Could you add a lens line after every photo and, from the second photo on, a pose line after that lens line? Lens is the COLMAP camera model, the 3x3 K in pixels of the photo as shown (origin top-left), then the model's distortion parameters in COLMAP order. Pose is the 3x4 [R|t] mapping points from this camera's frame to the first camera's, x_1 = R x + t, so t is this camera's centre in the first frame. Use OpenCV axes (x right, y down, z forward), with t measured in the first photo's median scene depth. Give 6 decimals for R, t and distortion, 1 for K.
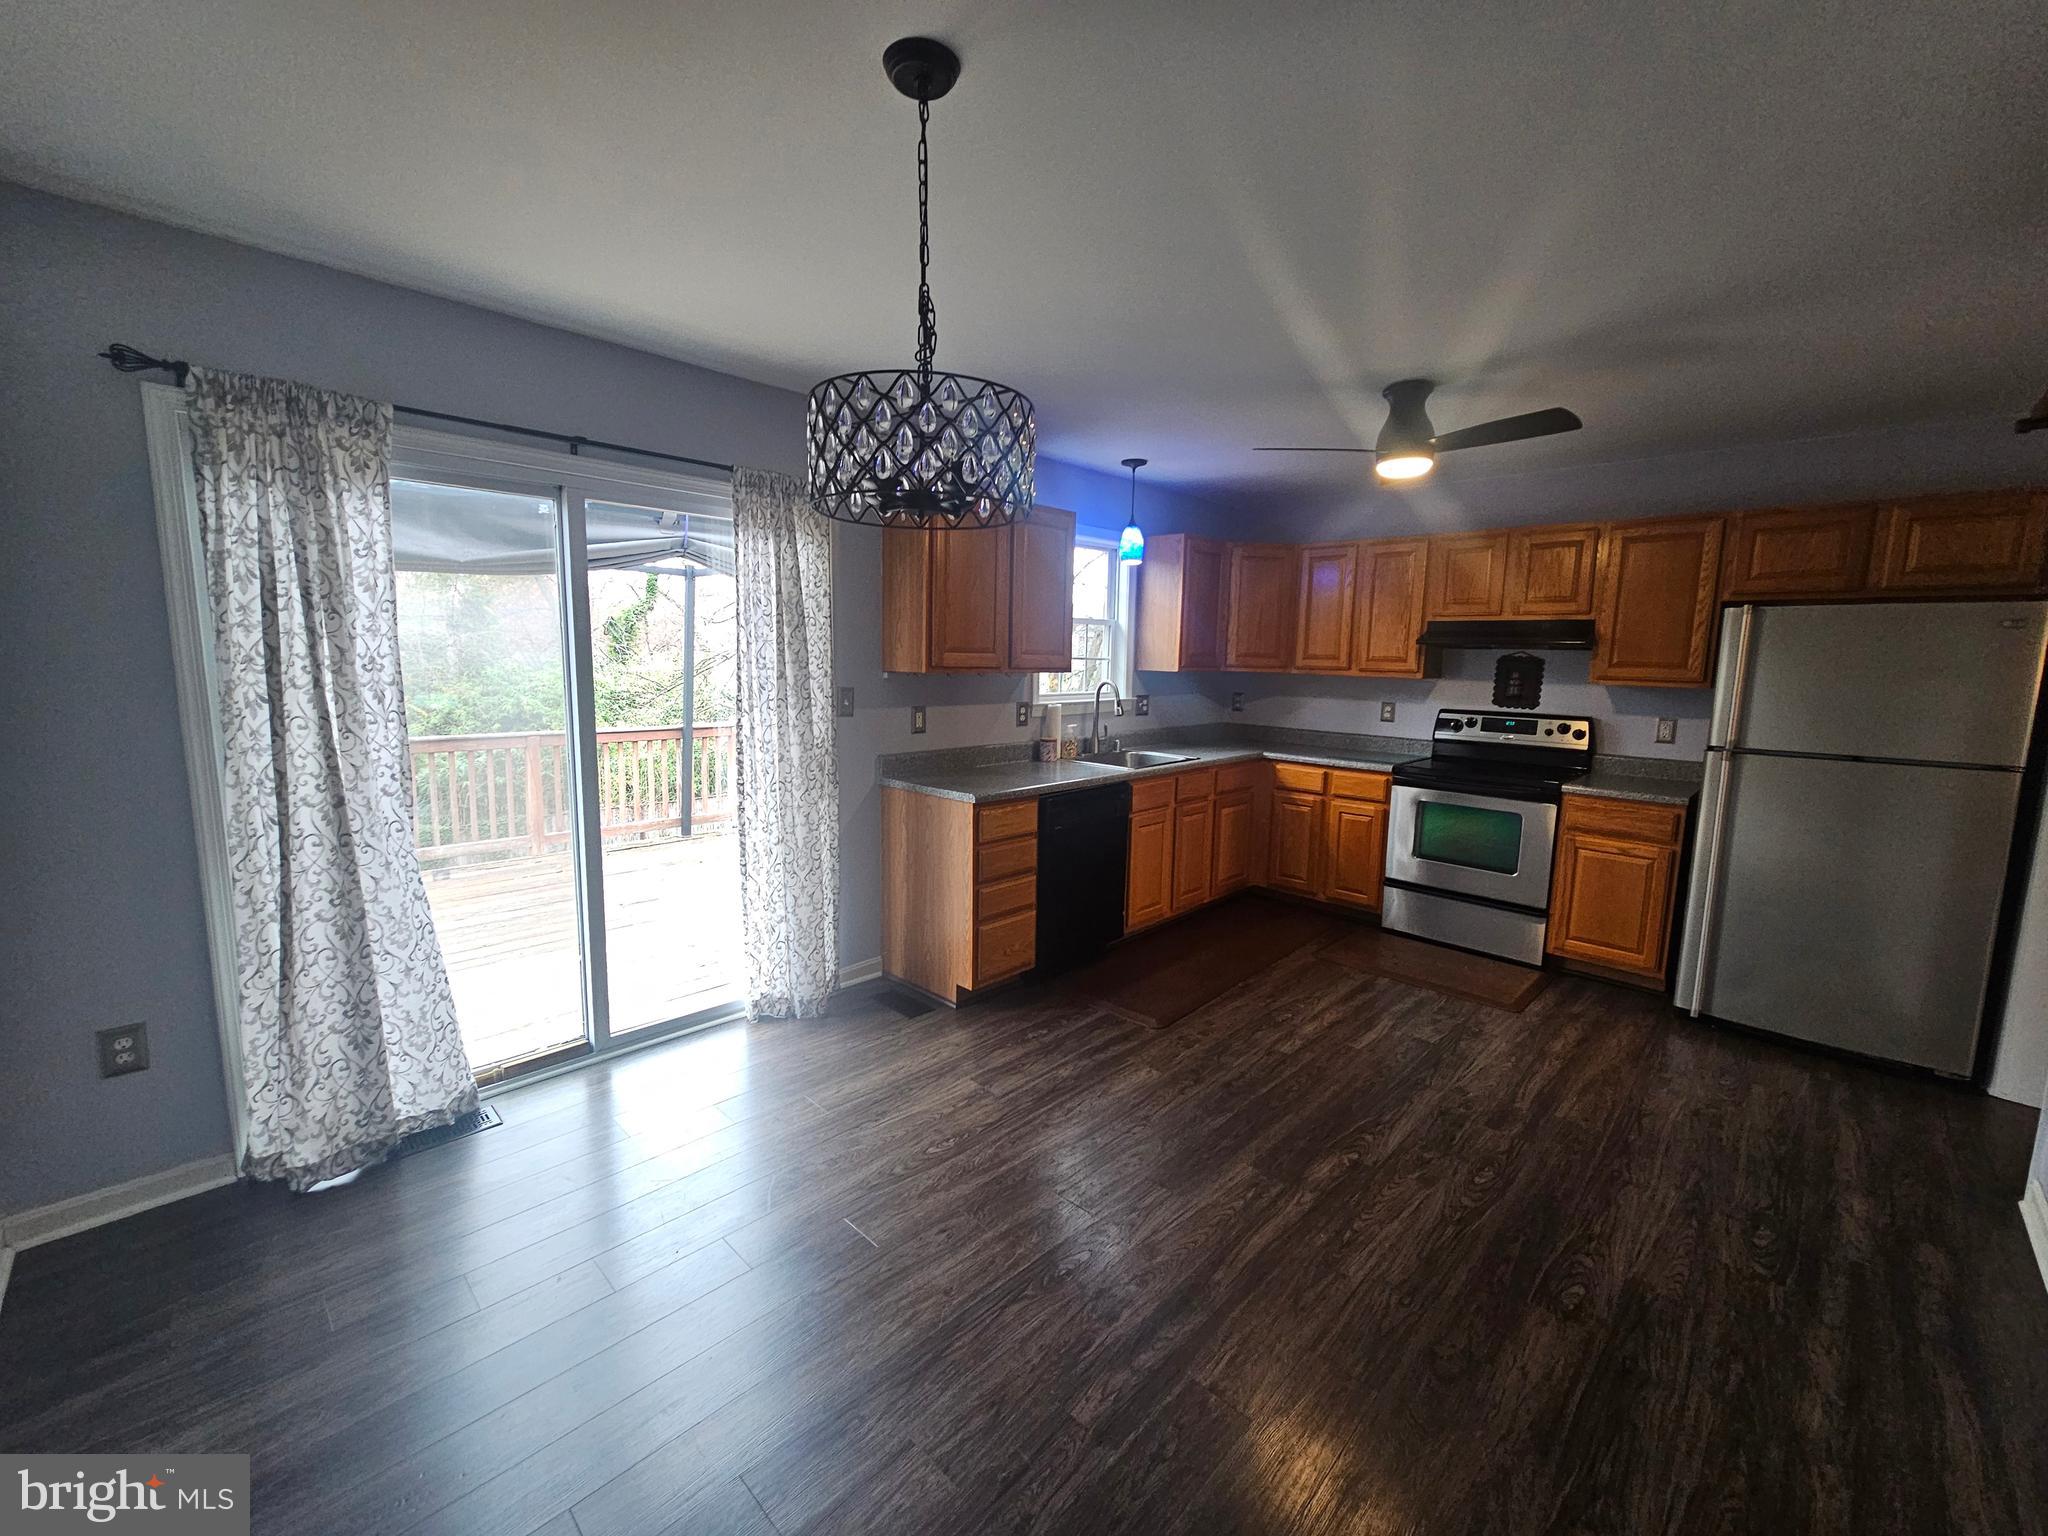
lens RADIAL K [[834.3, 0, 1024.0], [0, 834.3, 768.0], [0, 0, 1]] dist [-0.000273, 0.000243]
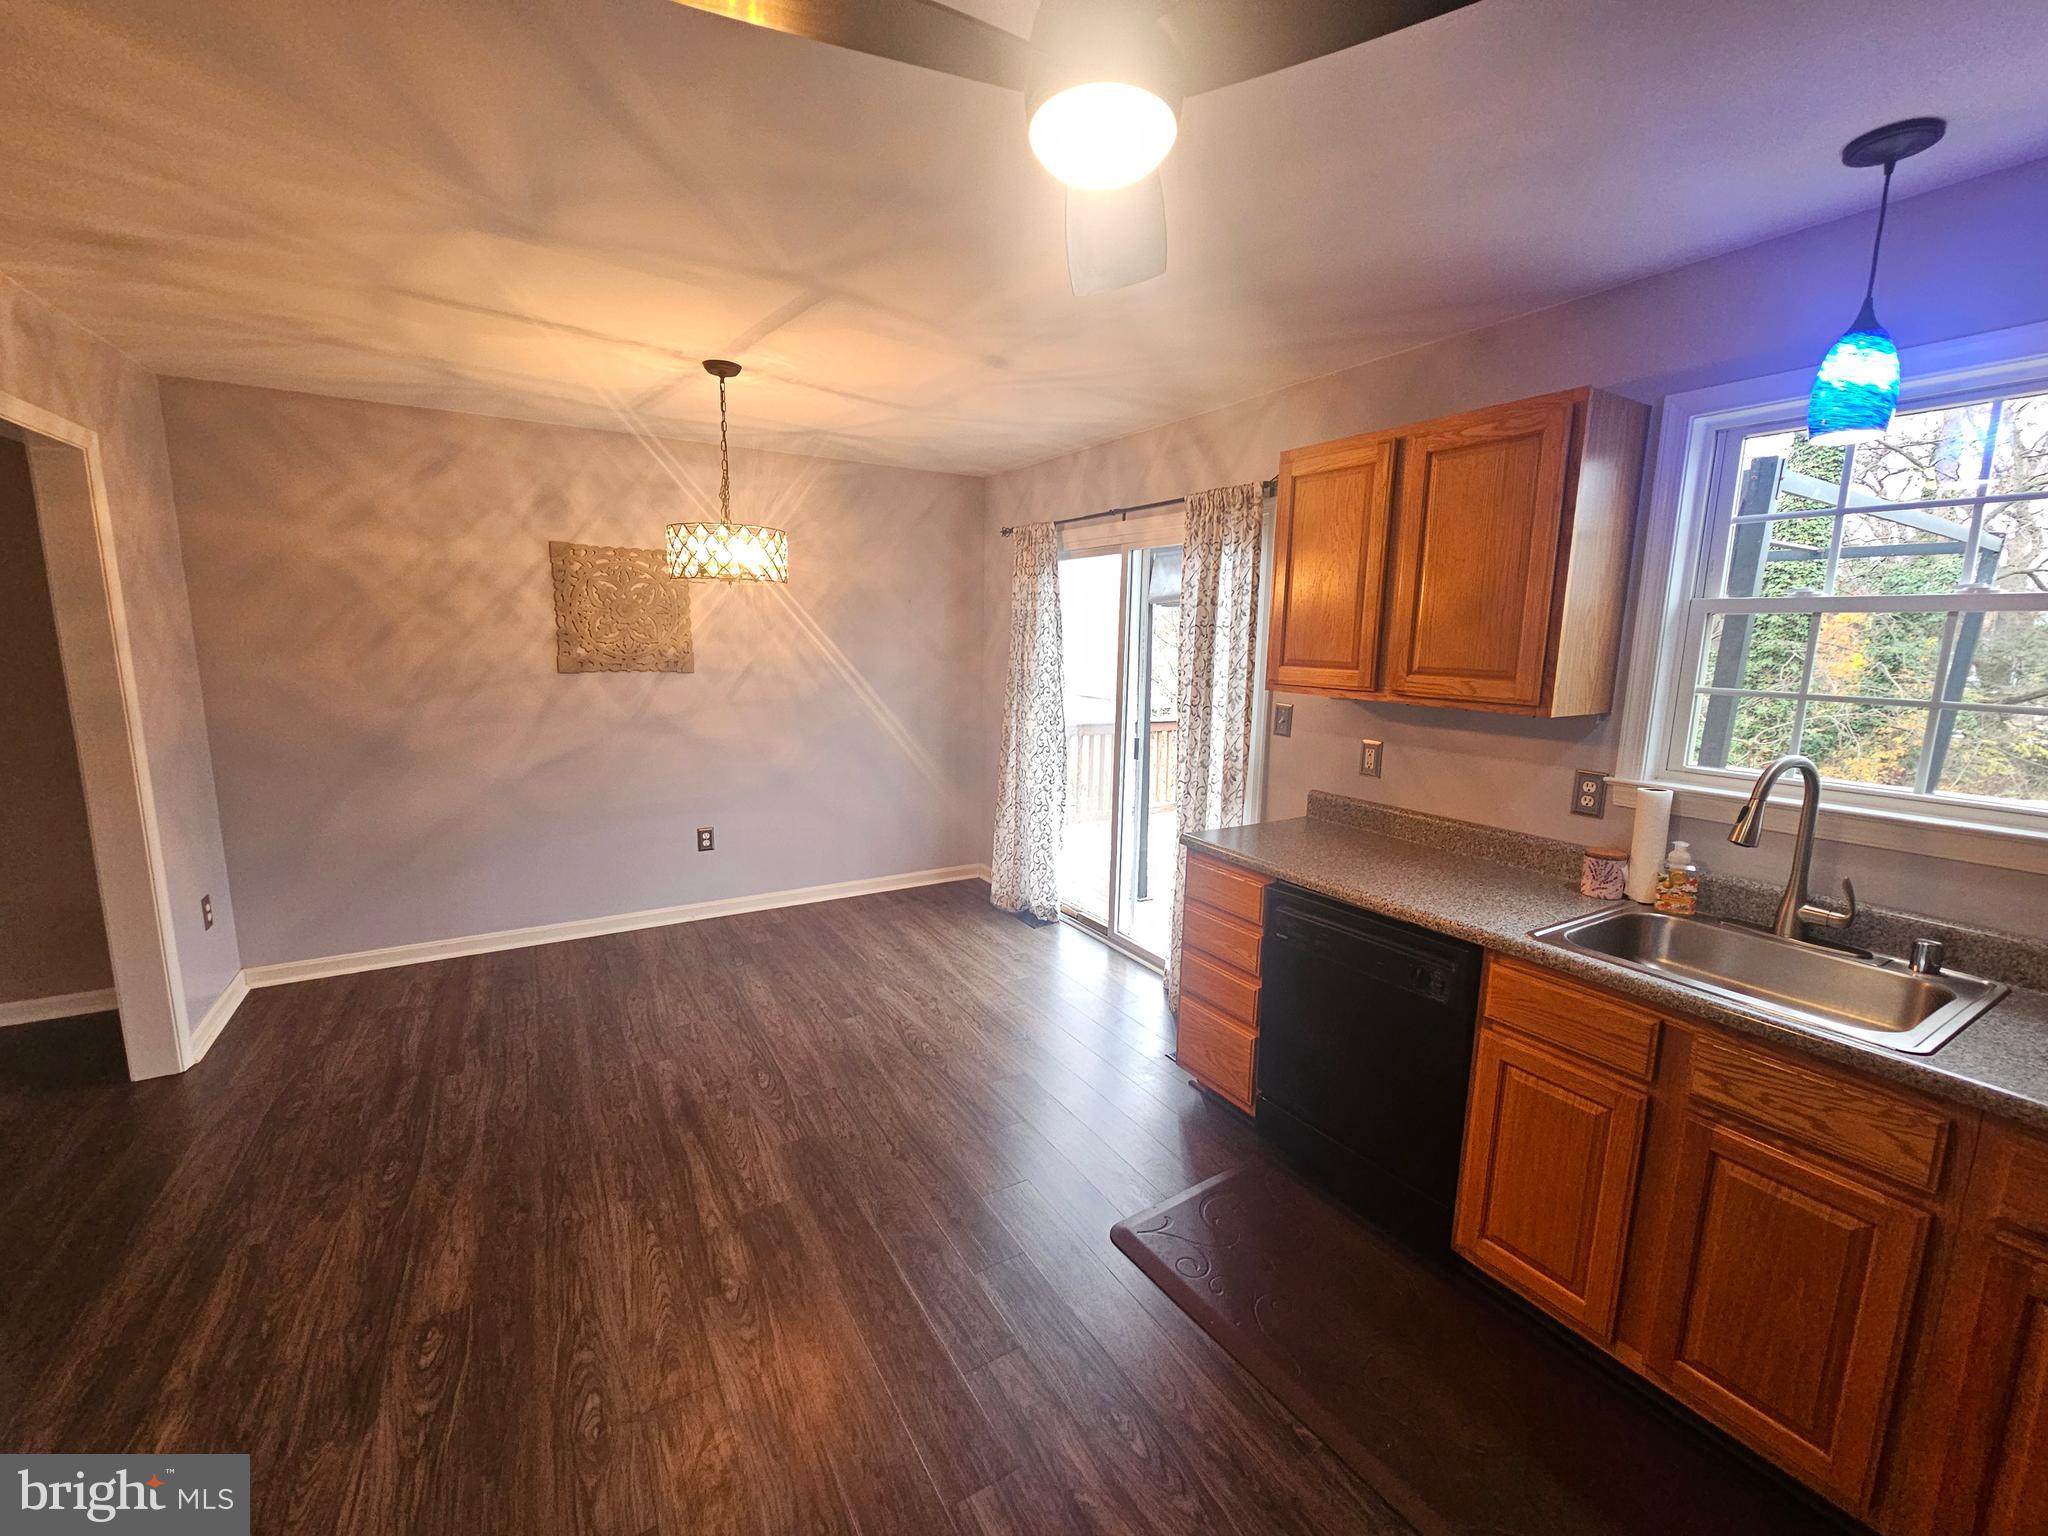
lens RADIAL K [[834.3, 0, 1024.0], [0, 834.3, 768.0], [0, 0, 1]] dist [-0.000273, 0.000243]
pose [[-0.257894, 0.132427, -0.957055, 1.035327], [-0.155280, 0.972005, 0.176338, -0.207568], [0.953613, 0.194088, -0.230111, 1.377744]]
